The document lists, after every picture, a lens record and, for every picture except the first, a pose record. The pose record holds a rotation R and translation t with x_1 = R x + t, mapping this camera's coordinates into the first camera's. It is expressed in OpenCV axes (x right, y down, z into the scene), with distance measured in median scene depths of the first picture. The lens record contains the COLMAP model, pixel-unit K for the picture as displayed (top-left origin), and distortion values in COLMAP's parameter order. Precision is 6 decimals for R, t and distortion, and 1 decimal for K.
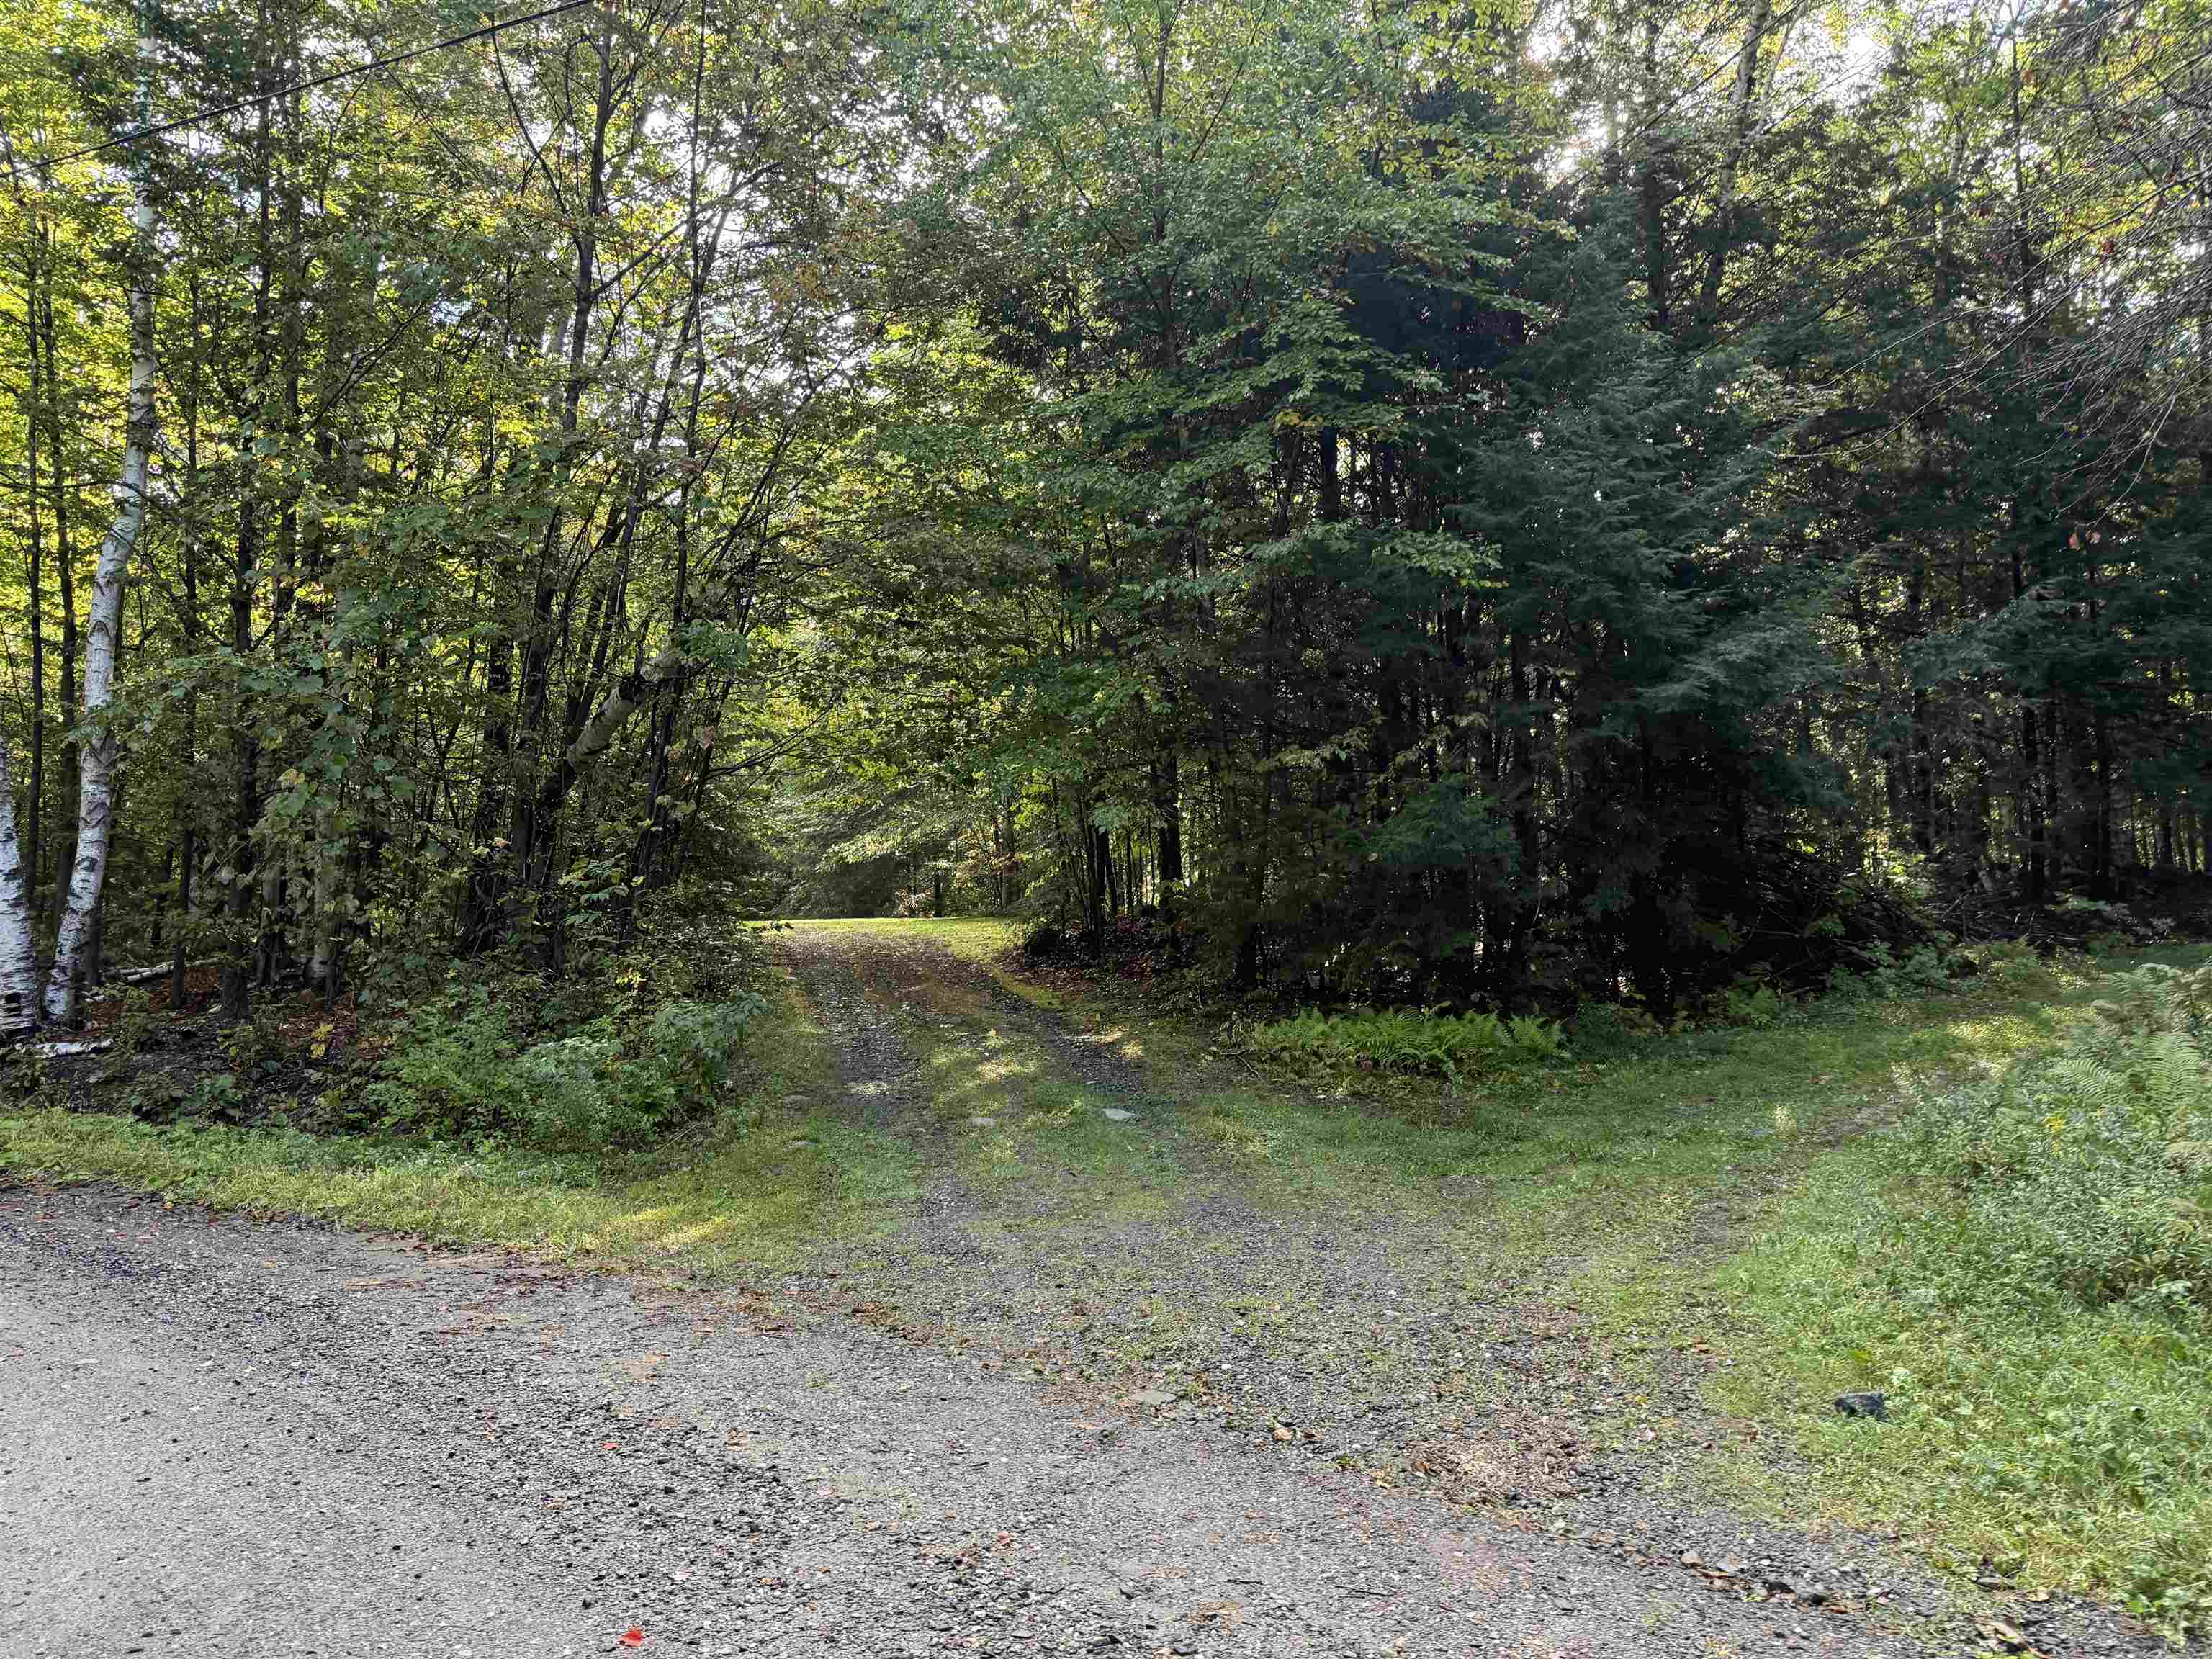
lens RADIAL K [[1540.9, 0, 1124.0], [0, 1540.9, 835.8], [0, 0, 1]] dist [0.061235, -0.087712]
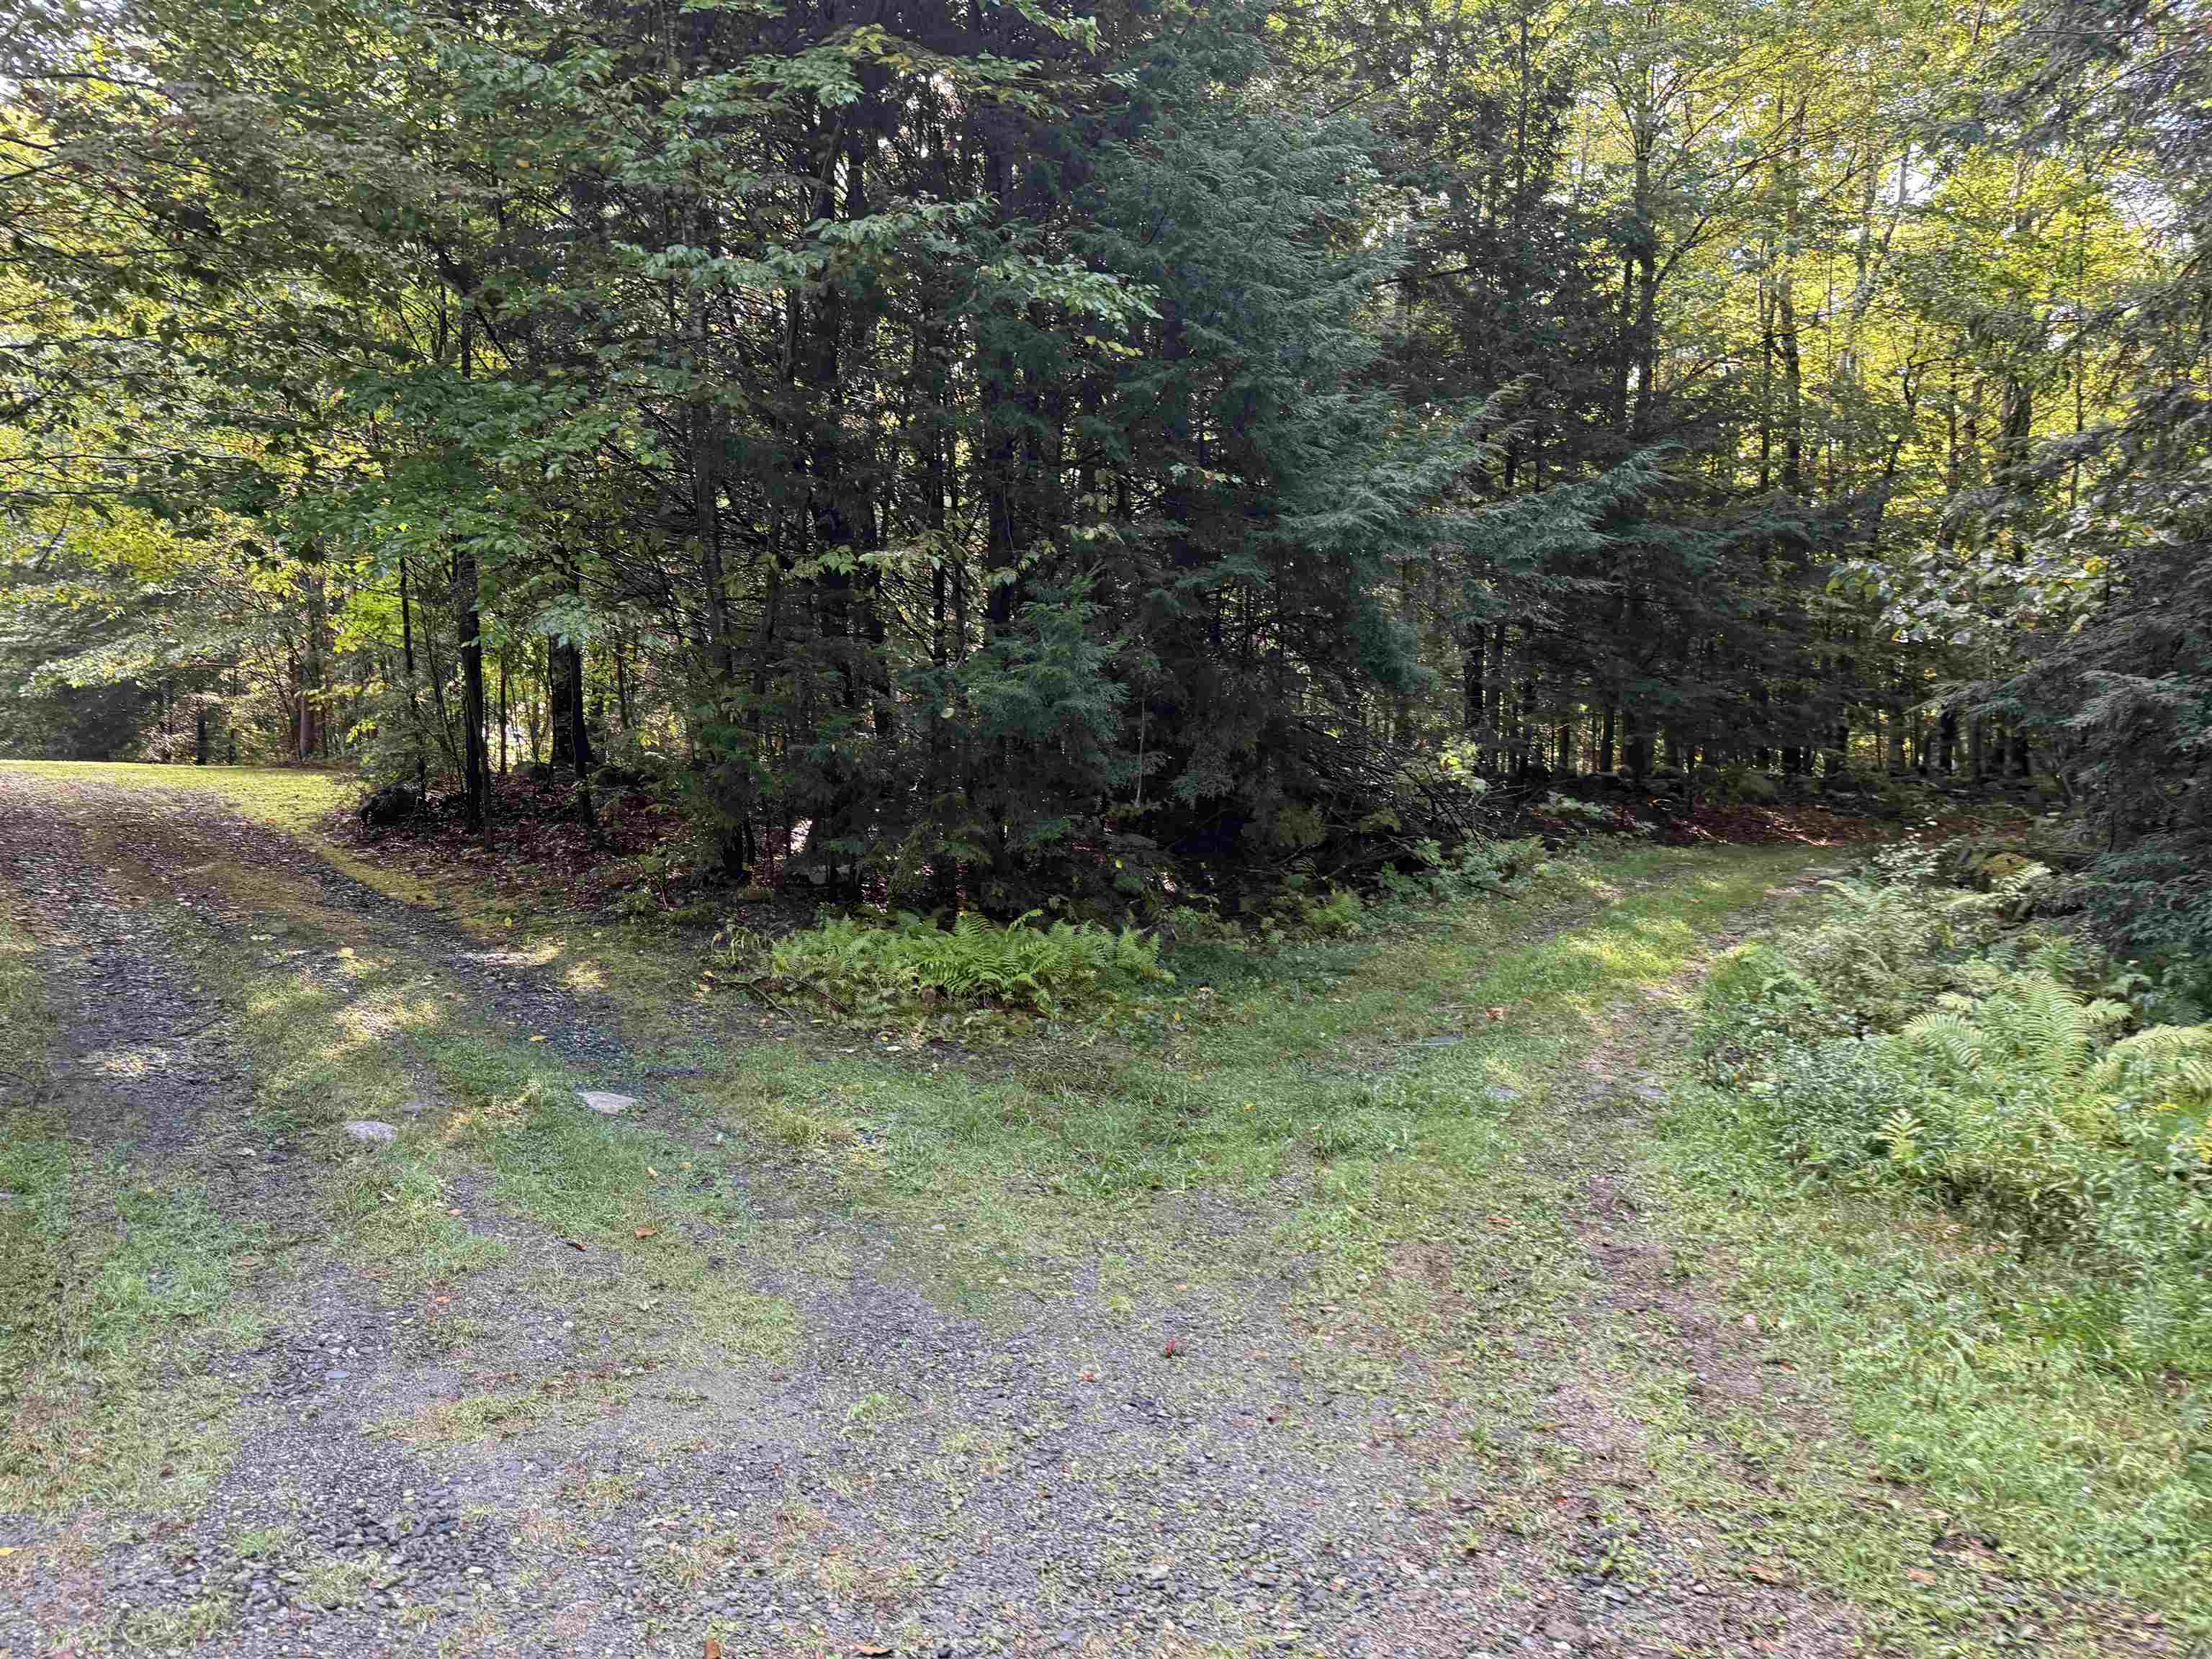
lens RADIAL K [[1540.9, 0, 1090.7], [0, 1540.9, 845.5], [0, 0, 1]] dist [0.061235, -0.087712]
pose [[0.917995, 0.024046, 0.395863, -0.061996], [-0.059896, 0.995117, 0.078451, 0.016006], [-0.392043, -0.095728, 0.914952, 0.306409]]
